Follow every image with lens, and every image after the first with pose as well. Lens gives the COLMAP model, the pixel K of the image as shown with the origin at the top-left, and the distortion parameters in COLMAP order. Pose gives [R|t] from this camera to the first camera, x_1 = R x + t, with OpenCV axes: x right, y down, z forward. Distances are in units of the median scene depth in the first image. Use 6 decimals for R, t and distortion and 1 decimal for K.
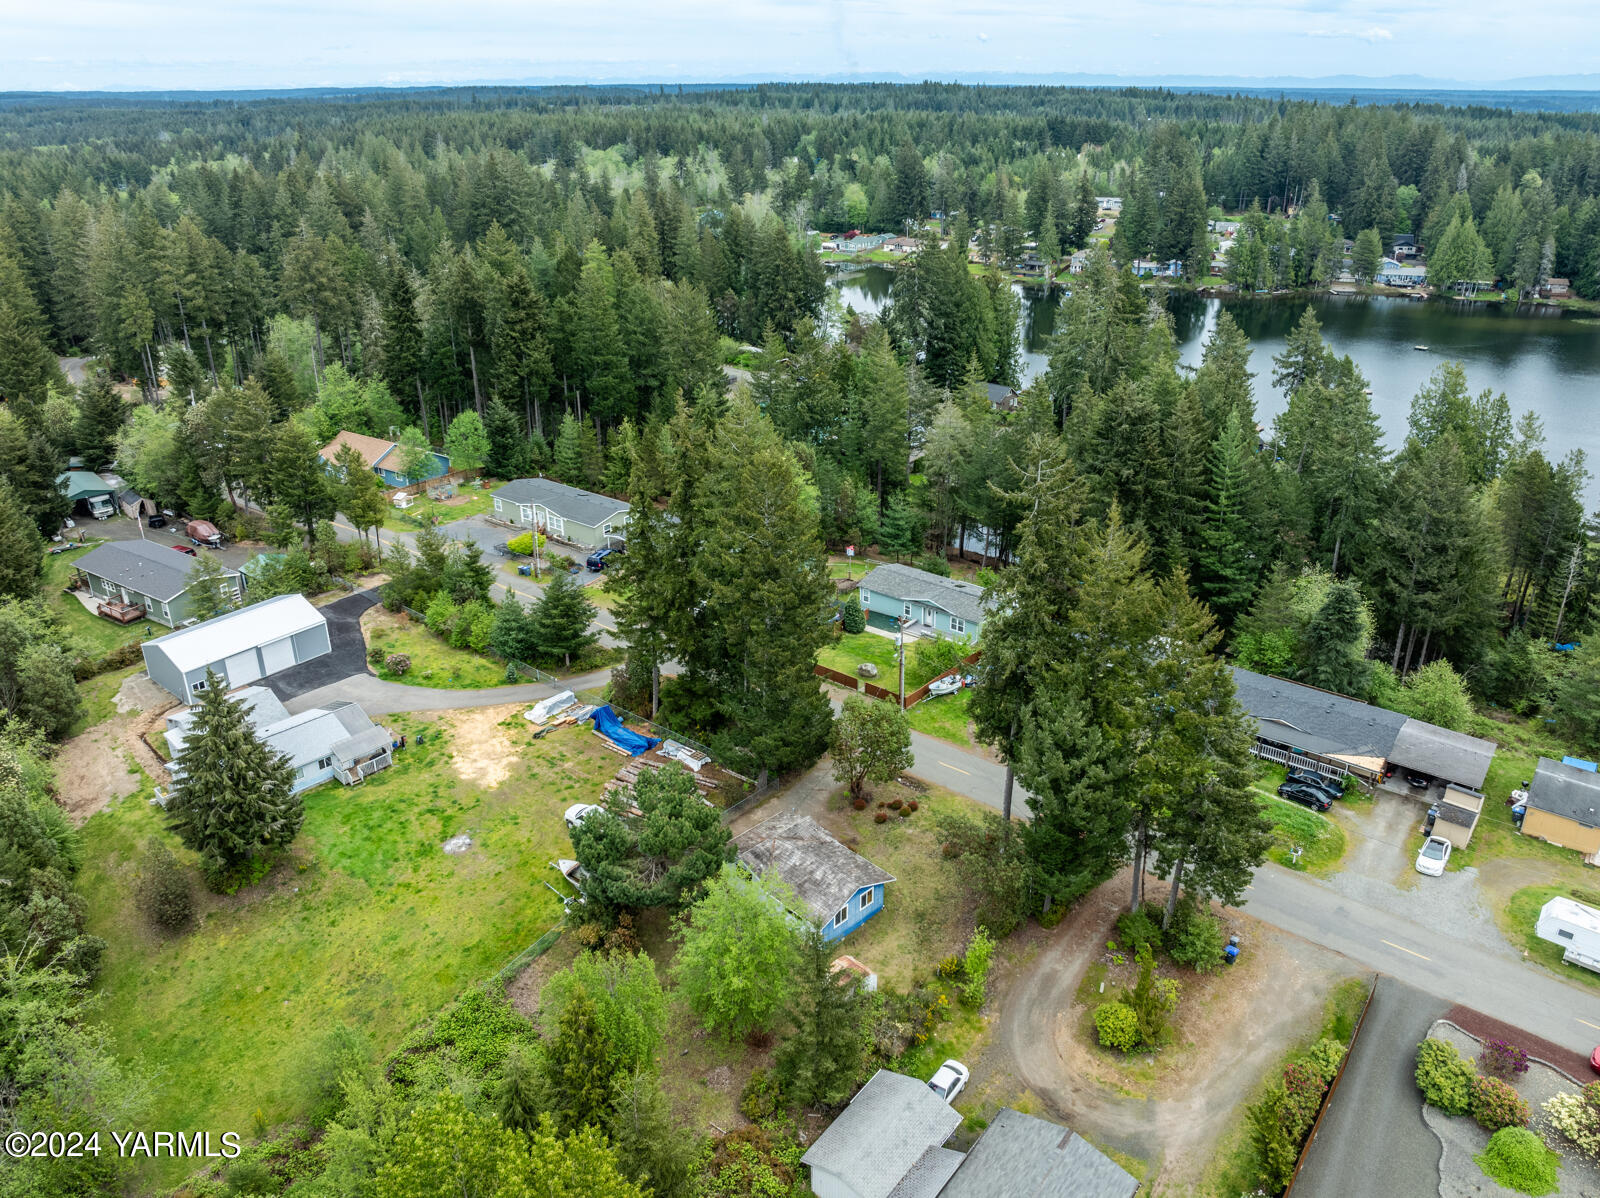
lens RADIAL K [[1077.0, 0, 834.2], [0, 1077.0, 567.4], [0, 0, 1]] dist [-0.033250, 0.004398]
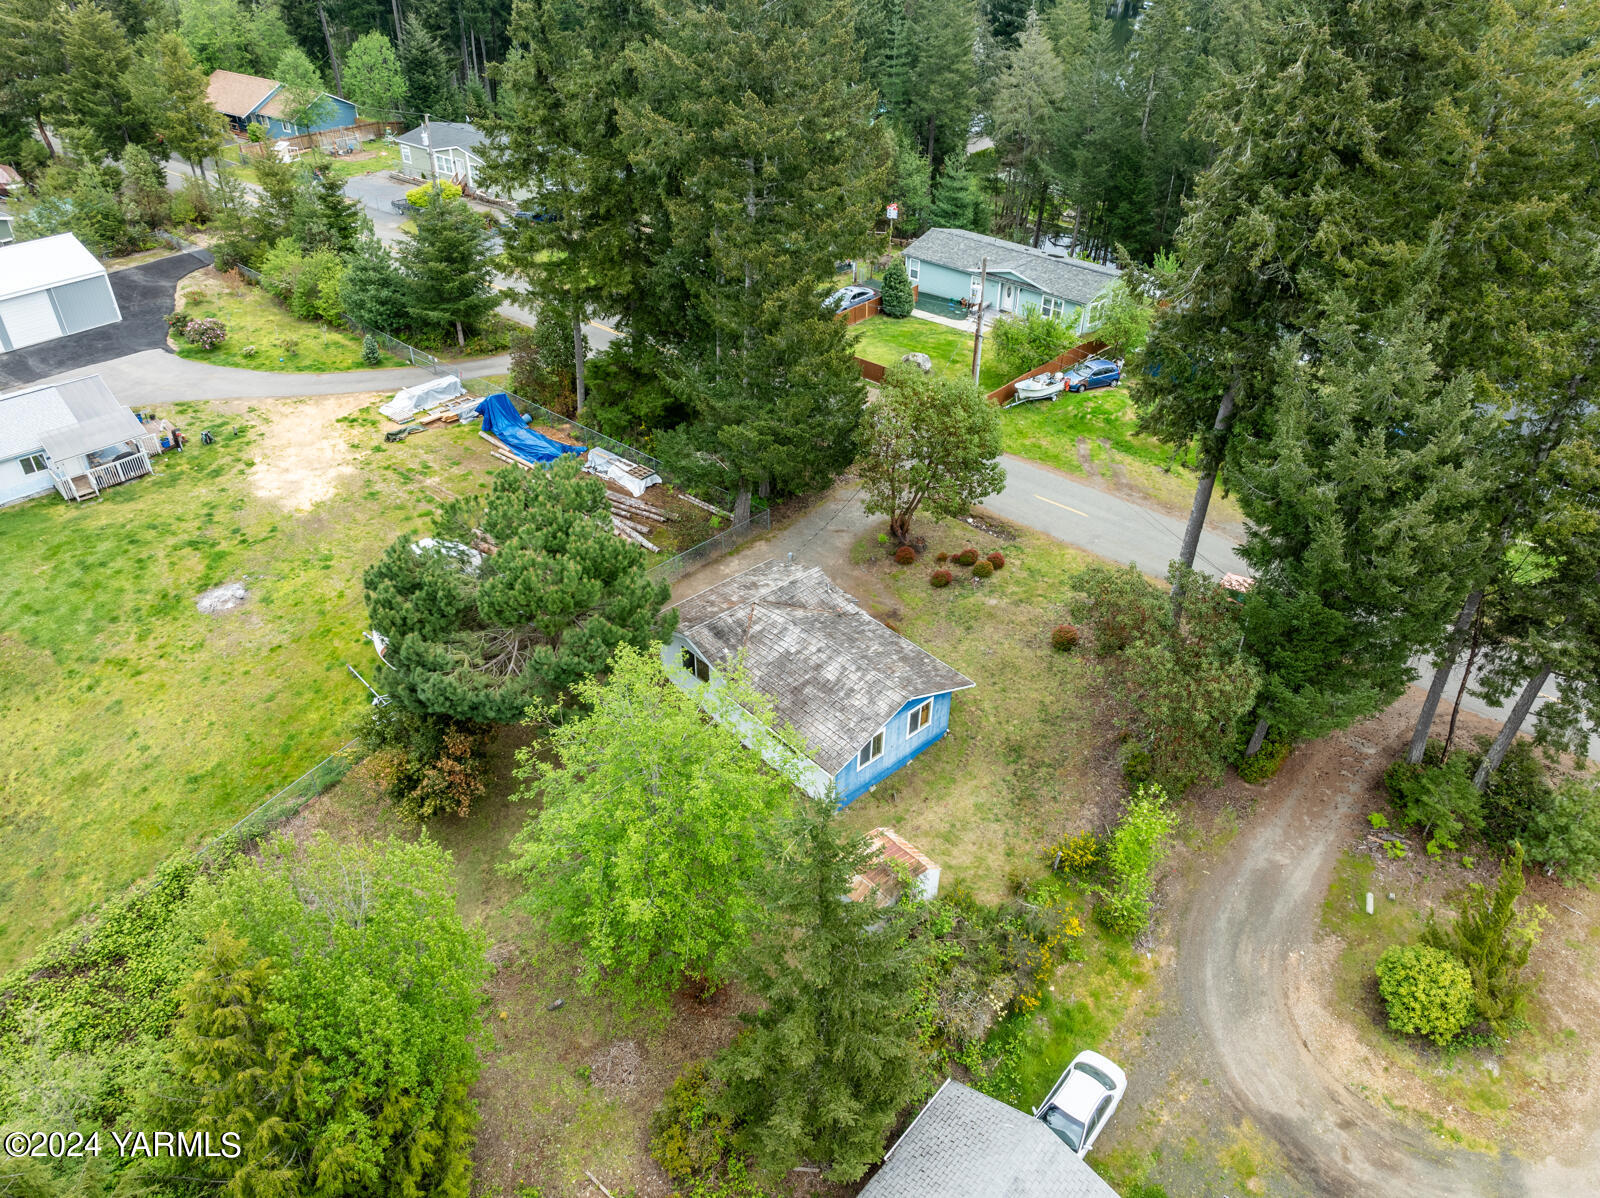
lens RADIAL K [[1077.0, 0, 796.3], [0, 1077.0, 606.1], [0, 0, 1]] dist [-0.033250, 0.004398]
pose [[0.998175, 0.034468, -0.049588, -0.006220], [-0.022011, 0.972286, 0.232755, 0.123537], [0.056236, -0.231238, 0.971270, 0.460852]]
